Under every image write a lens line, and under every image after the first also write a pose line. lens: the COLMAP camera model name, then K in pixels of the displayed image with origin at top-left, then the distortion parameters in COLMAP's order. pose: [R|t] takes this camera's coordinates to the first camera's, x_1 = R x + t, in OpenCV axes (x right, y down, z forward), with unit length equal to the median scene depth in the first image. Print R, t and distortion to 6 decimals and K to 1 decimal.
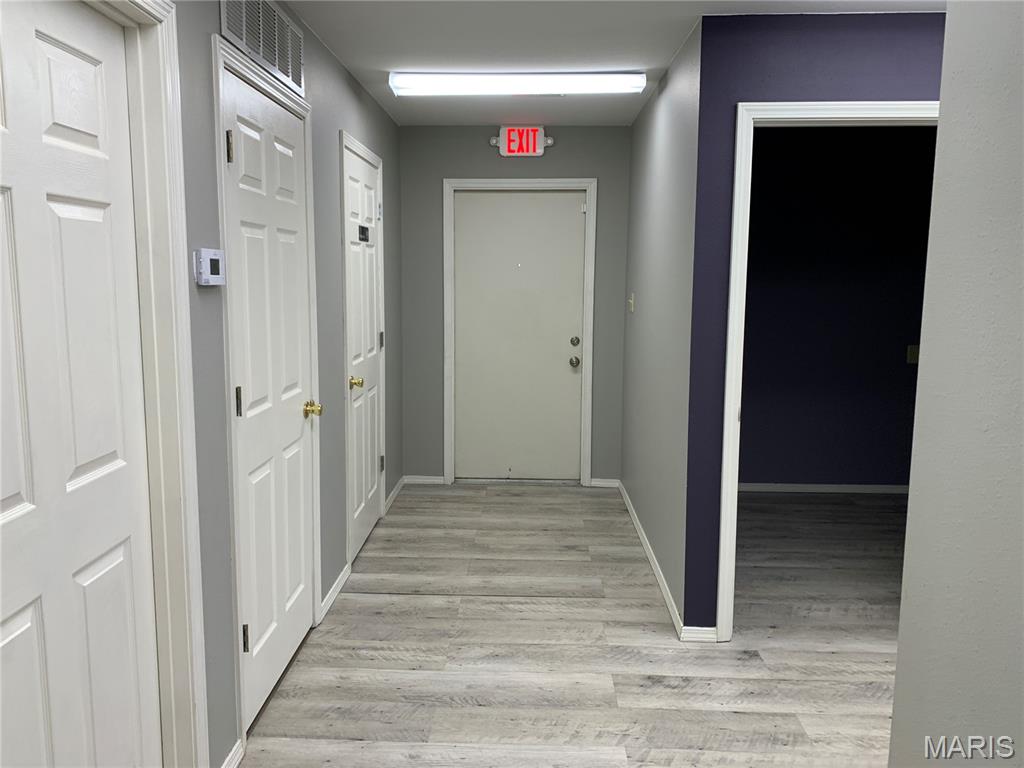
lens RADIAL K [[794.9, 0, 512.0], [0, 794.9, 384.0], [0, 0, 1]] dist [0.046819, -0.047604]
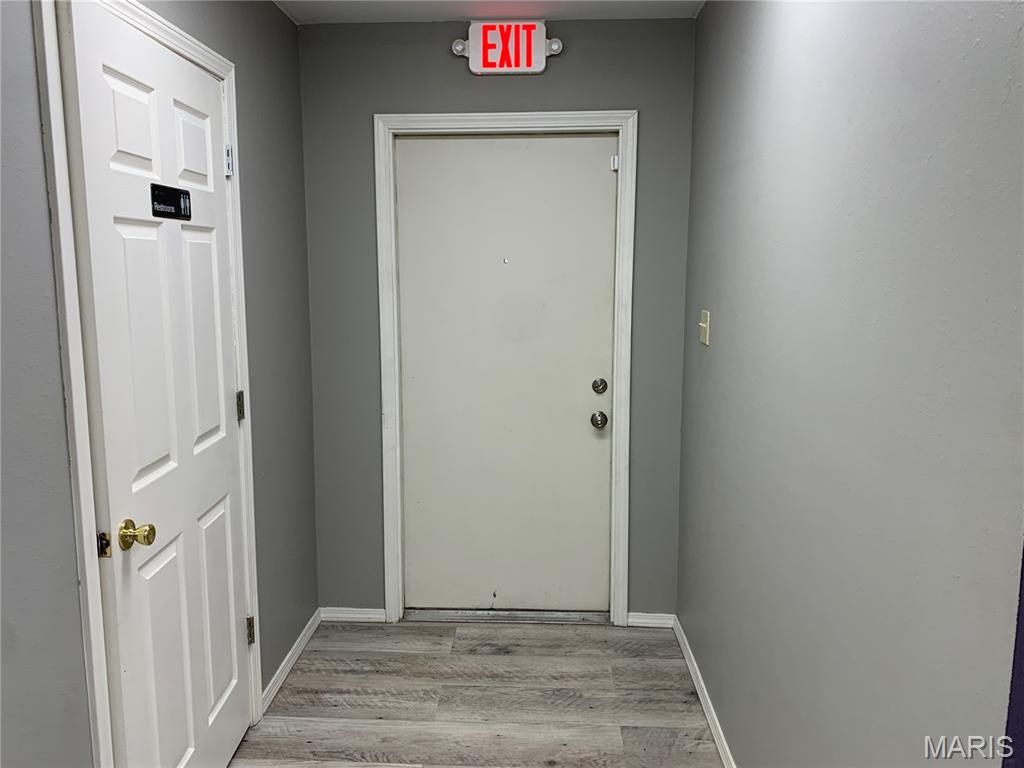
lens RADIAL K [[794.9, 0, 512.0], [0, 794.9, 384.0], [0, 0, 1]] dist [0.046819, -0.047604]
pose [[0.999893, -0.007081, -0.012767, 0.021428], [0.007252, 0.999885, 0.013335, -0.067555], [0.012671, -0.013426, 0.999830, 0.416577]]
